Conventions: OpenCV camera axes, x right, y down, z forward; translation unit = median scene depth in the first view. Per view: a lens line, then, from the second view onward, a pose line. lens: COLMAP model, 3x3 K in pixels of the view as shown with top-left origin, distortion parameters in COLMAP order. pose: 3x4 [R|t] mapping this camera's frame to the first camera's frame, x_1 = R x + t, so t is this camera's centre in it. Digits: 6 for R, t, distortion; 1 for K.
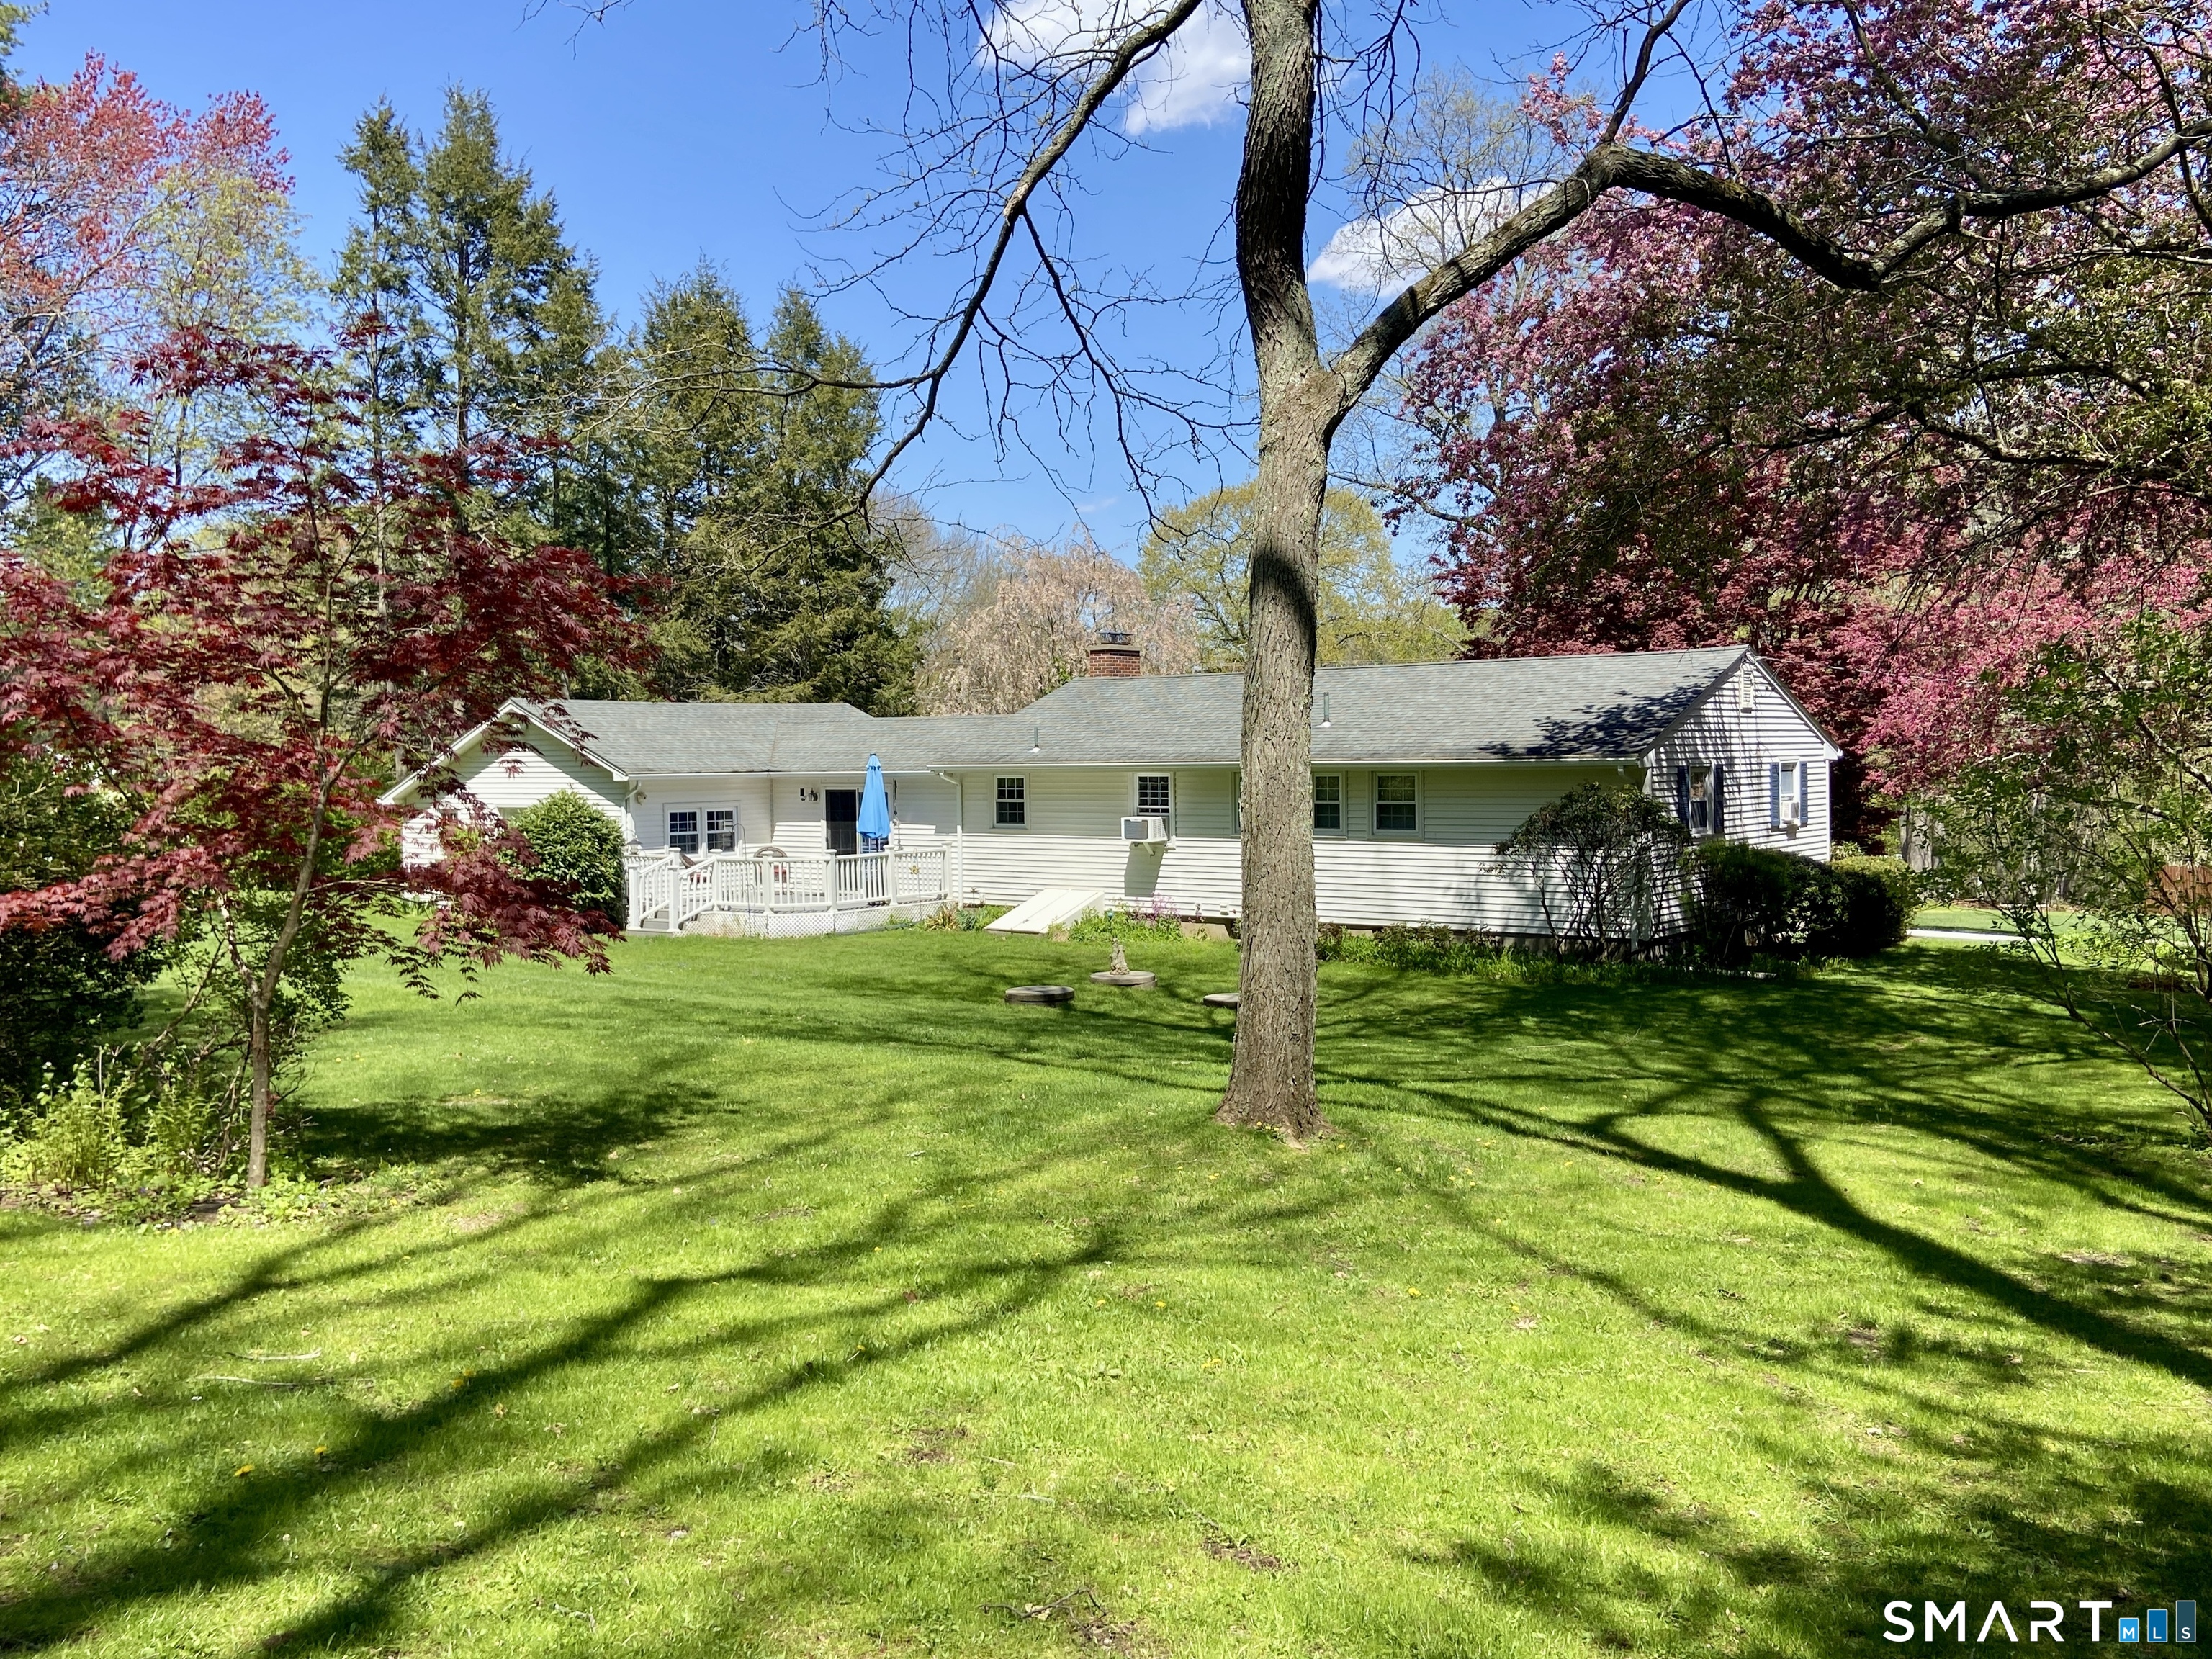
lens RADIAL K [[1859.5, 0, 1106.0], [0, 1859.5, 829.5], [0, 0, 1]] dist [-0.062093, -0.000437]
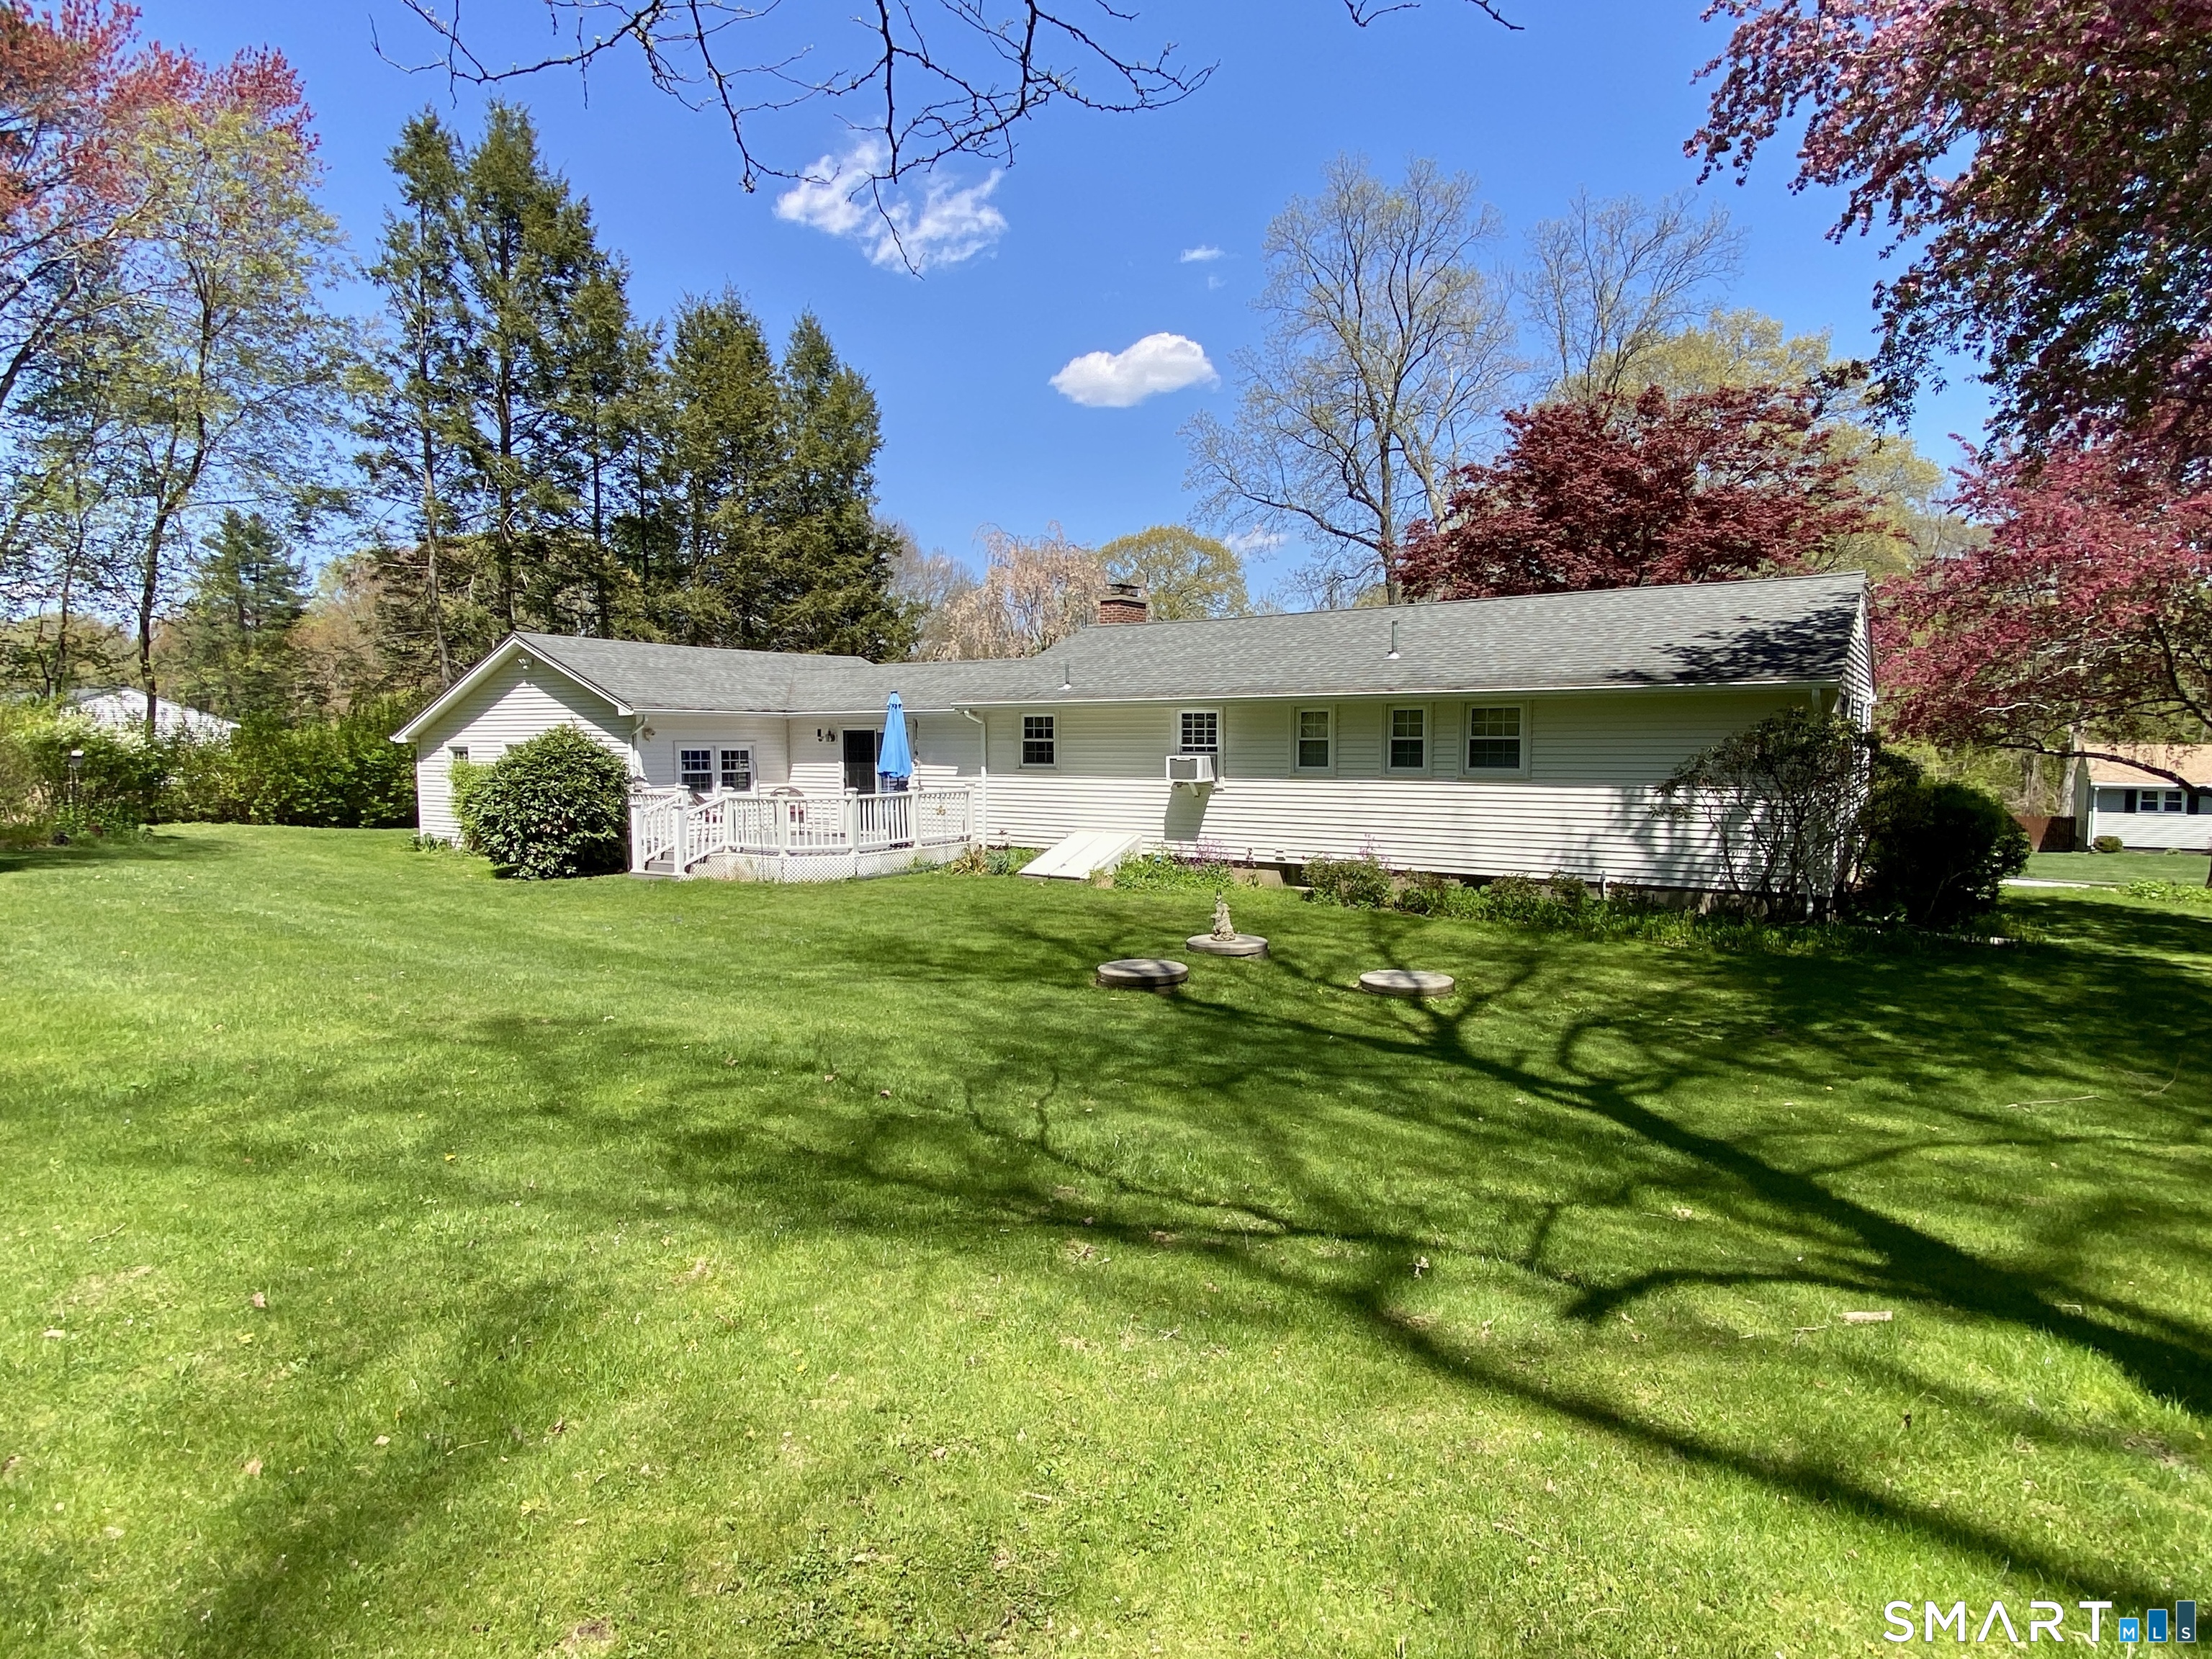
lens RADIAL K [[1204.4, 0, 1102.9], [0, 1204.4, 835.1], [0, 0, 1]] dist [-0.000386, -0.041070]
pose [[0.997083, 0.006609, 0.076044, -0.065133], [-0.009316, 0.999333, 0.035307, 0.011501], [-0.075760, -0.035912, 0.996479, 0.367554]]
